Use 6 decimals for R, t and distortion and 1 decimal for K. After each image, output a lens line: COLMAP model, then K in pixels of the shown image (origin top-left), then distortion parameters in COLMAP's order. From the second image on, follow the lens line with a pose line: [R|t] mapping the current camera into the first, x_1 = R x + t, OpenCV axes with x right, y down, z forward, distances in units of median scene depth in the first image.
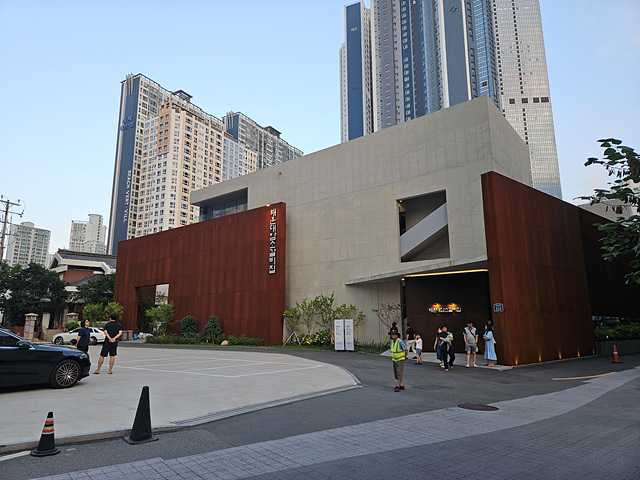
lens RADIAL K [[409.9, 0, 320.0], [0, 409.9, 240.0], [0, 0, 1]] dist [0.098891, -0.083179]
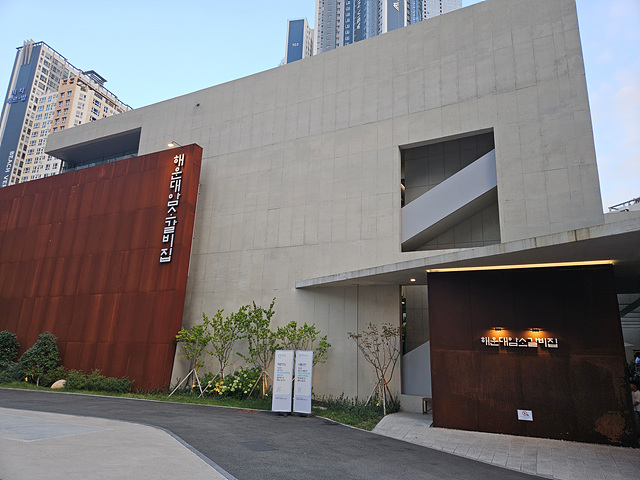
lens RADIAL K [[409.9, 0, 320.0], [0, 409.9, 240.0], [0, 0, 1]] dist [0.098891, -0.083179]
pose [[0.977686, 0.094306, 0.187714, -0.018074], [-0.082483, 0.994142, -0.069847, 0.074551], [-0.193201, 0.052805, 0.979737, 0.403480]]
